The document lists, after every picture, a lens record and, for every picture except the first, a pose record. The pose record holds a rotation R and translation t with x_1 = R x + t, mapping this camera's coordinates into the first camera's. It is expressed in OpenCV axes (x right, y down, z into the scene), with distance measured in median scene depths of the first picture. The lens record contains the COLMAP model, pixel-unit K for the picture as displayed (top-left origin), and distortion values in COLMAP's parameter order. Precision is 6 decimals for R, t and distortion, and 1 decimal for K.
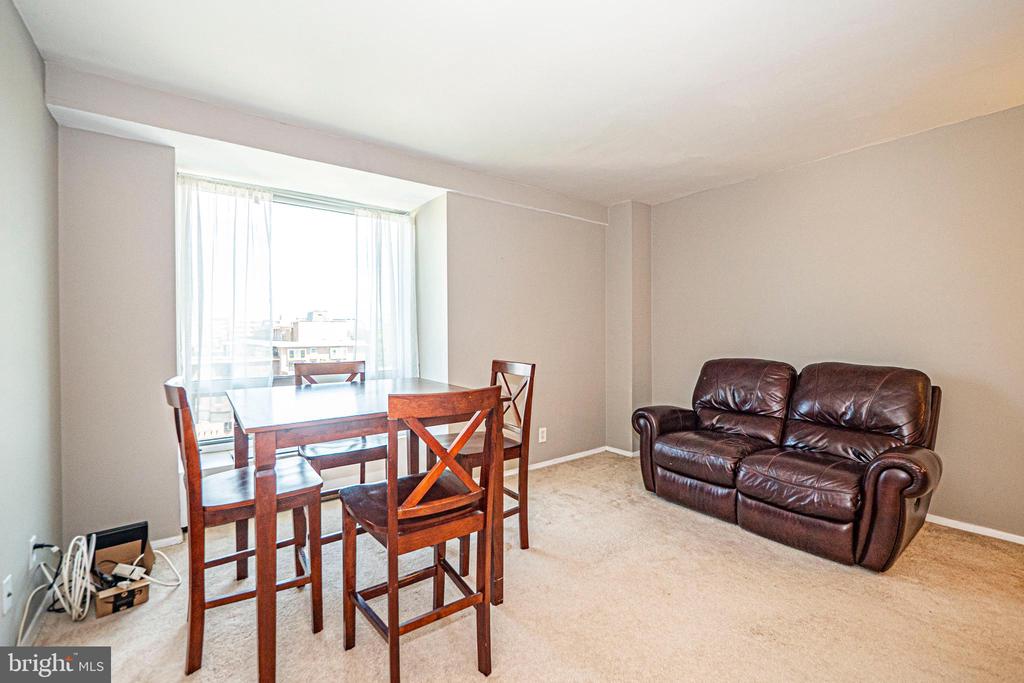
lens RADIAL K [[438.1, 0, 511.3], [0, 438.1, 337.6], [0, 0, 1]] dist [-0.003569, 0.000161]
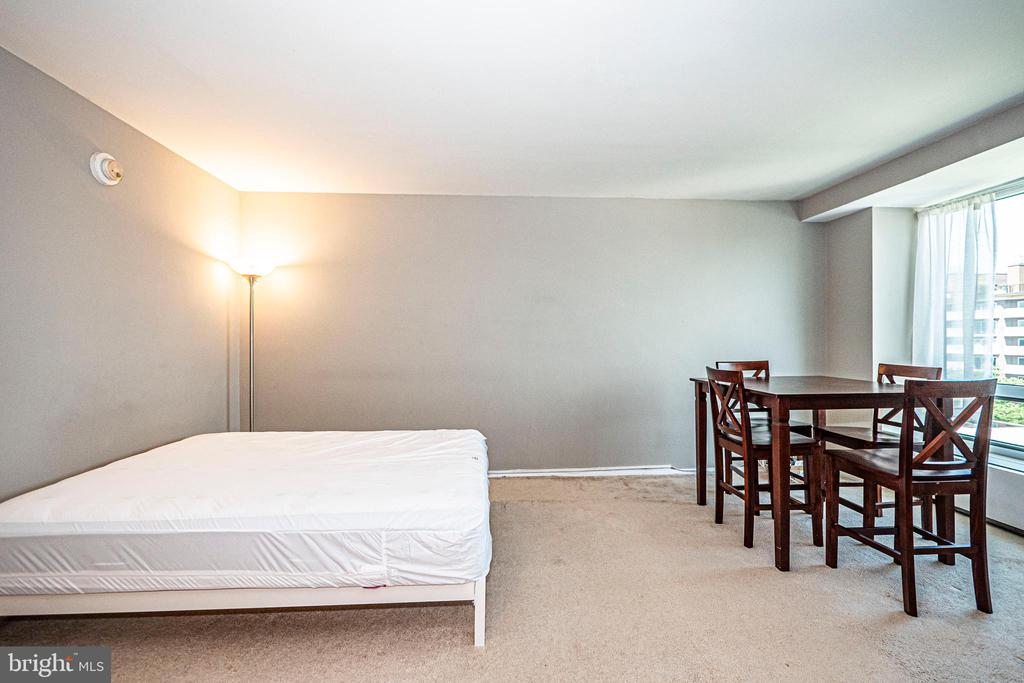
lens RADIAL K [[438.1, 0, 511.3], [0, 438.1, 337.6], [0, 0, 1]] dist [-0.003569, 0.000161]
pose [[-0.554136, 0.003715, -0.832418, 0.901171], [-0.005577, 0.999951, 0.008175, -0.013389], [0.832407, 0.009172, -0.554089, 0.696946]]
